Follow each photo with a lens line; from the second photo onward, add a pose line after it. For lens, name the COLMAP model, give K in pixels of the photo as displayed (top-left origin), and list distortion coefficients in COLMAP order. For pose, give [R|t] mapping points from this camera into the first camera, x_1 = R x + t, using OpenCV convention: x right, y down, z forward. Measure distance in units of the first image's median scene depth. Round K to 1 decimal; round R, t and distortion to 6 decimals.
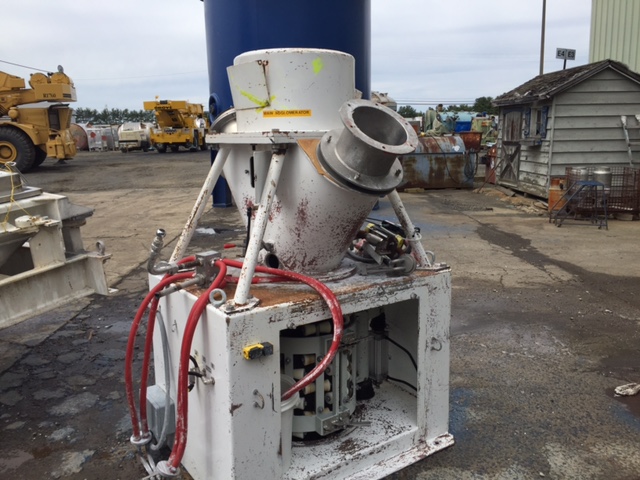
lens RADIAL K [[549.1, 0, 297.9], [0, 549.1, 226.3], [0, 0, 1]] dist [0.004832, -0.009998]
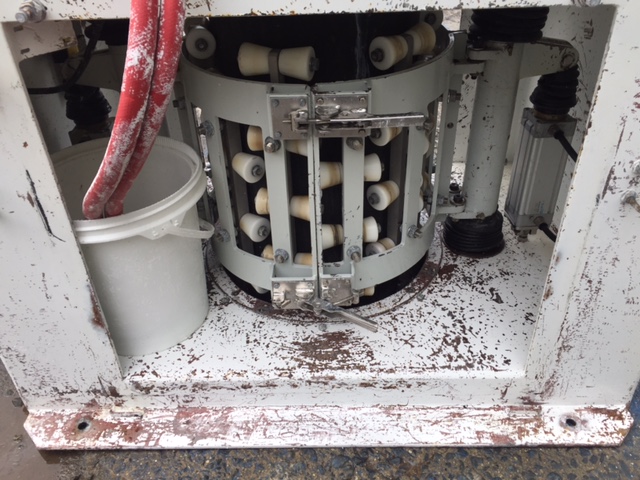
lens RADIAL K [[549.1, 0, 297.9], [0, 549.1, 226.3], [0, 0, 1]] dist [0.004832, -0.009998]
pose [[0.820842, 0.307450, -0.481344, 0.249065], [-0.069612, 0.890327, 0.449970, 0.113214], [0.566897, -0.335847, 0.752220, 0.671372]]
